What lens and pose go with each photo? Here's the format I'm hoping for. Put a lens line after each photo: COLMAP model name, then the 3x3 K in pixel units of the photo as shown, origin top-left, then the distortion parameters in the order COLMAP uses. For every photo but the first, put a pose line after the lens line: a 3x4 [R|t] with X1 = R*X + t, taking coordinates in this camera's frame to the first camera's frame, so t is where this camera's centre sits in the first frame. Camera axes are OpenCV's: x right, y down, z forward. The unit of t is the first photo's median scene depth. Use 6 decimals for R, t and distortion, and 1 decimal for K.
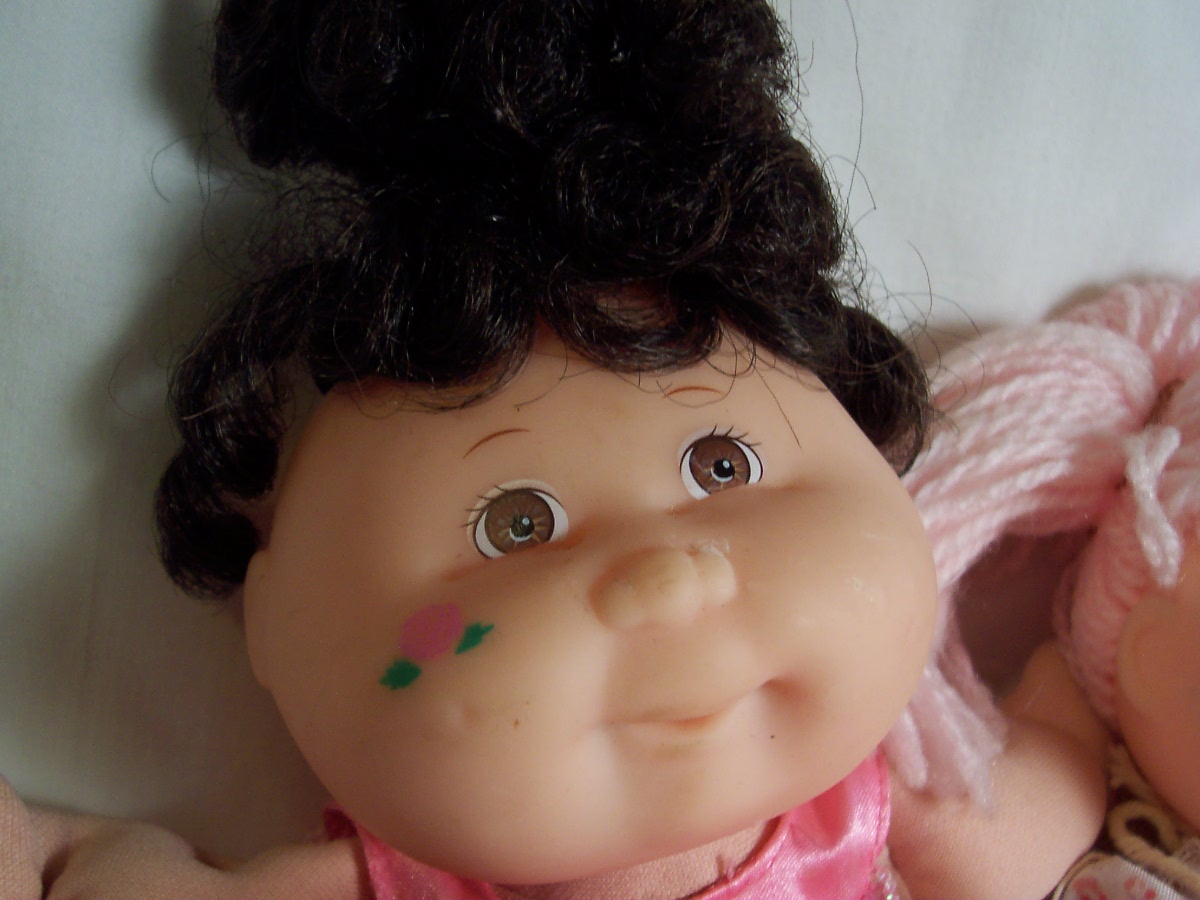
lens RADIAL K [[1303.3, 0, 600.0], [0, 1303.3, 450.0], [0, 0, 1]] dist [-0.136547, 0.024659]
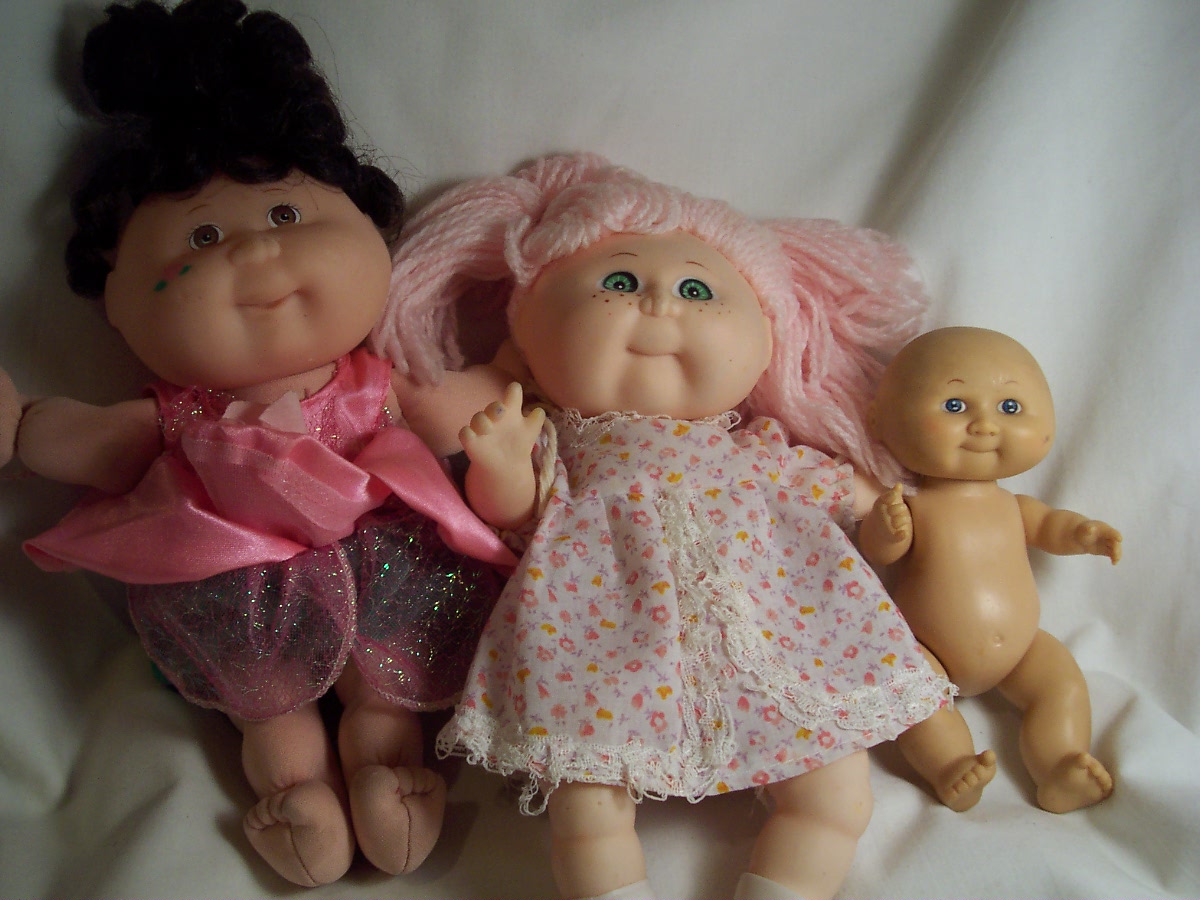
lens RADIAL K [[1303.3, 0, 600.0], [0, 1303.3, 450.0], [0, 0, 1]] dist [-0.136547, 0.024659]
pose [[0.994593, -0.044829, 0.093677, 0.411221], [0.042389, 0.998712, 0.027877, 0.389569], [-0.094806, -0.023755, 0.995212, -1.480514]]
